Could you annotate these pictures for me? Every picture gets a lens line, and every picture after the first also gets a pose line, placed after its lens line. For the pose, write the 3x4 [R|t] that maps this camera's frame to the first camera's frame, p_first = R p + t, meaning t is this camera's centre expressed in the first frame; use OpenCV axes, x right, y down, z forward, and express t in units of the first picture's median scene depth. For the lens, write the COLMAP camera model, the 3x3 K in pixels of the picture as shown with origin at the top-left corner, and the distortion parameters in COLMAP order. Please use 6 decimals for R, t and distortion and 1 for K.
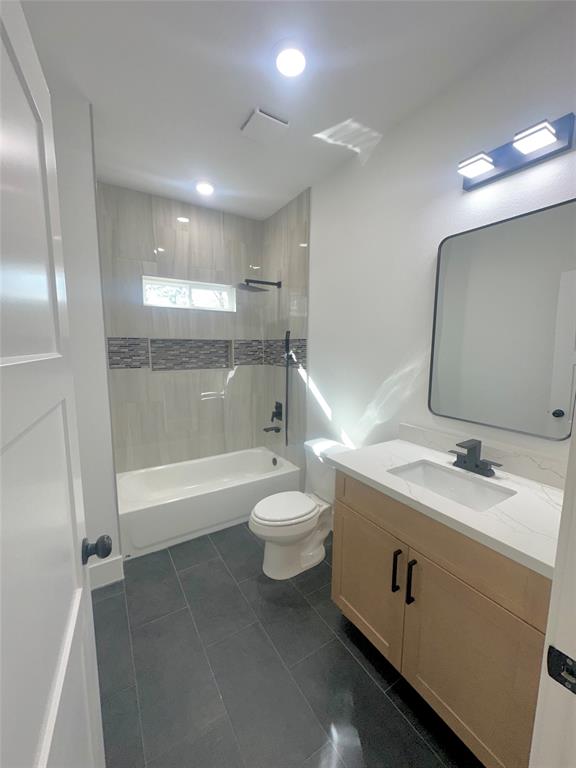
lens RADIAL K [[306.3, 0, 290.1], [0, 306.3, 384.4], [0, 0, 1]] dist [-0.003141, 0.000049]
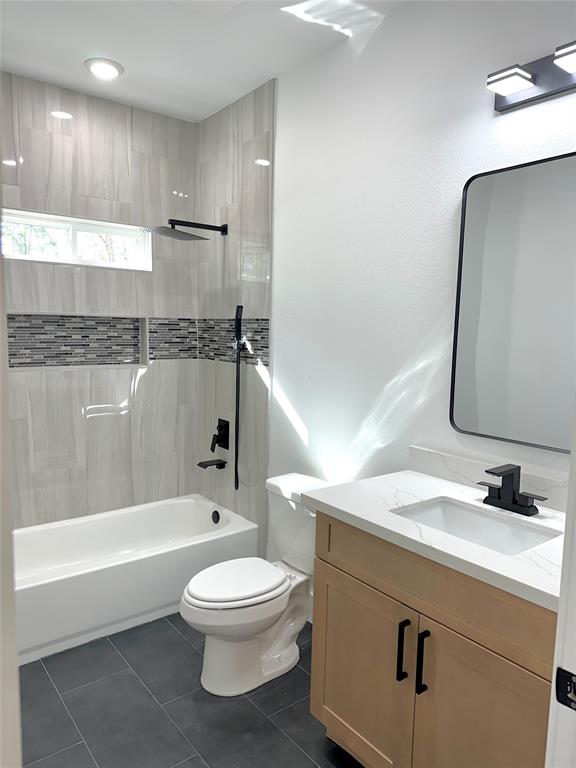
lens RADIAL K [[554.3, 0, 288.0], [0, 554.3, 384.0], [0, 0, 1]] dist [0.030585, -0.005926]
pose [[0.994649, 0.003119, 0.103266, -0.030564], [-0.000481, 0.999673, -0.025556, 0.019815], [-0.103312, 0.025369, 0.994325, -0.164529]]
